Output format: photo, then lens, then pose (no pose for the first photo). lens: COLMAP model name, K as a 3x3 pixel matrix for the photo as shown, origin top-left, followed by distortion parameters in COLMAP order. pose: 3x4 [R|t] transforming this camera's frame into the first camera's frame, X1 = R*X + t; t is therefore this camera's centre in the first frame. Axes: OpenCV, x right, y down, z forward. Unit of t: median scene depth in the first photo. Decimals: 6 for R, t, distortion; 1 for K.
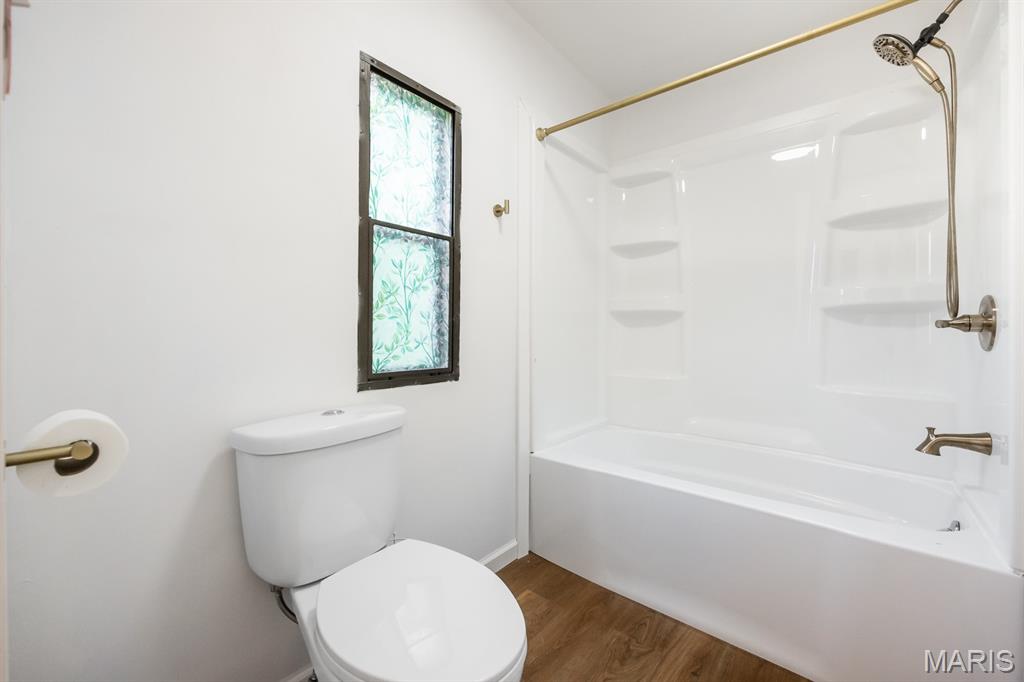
lens RADIAL K [[394.3, 0, 532.6], [0, 394.3, 326.1], [0, 0, 1]] dist [0.003136, 0.000171]
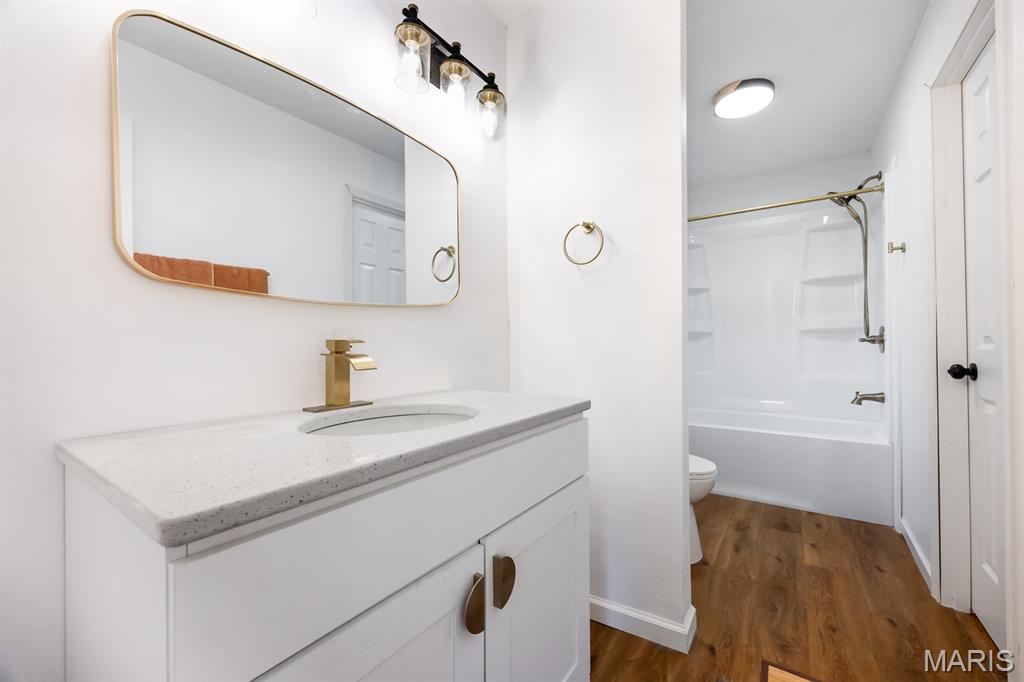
lens RADIAL K [[394.3, 0, 518.0], [0, 394.3, 340.1], [0, 0, 1]] dist [0.003136, 0.000171]
pose [[0.996415, -0.007857, 0.084236, -0.867971], [0.008226, 0.999958, -0.004032, -0.010583], [-0.084201, 0.004711, 0.996438, -0.846056]]
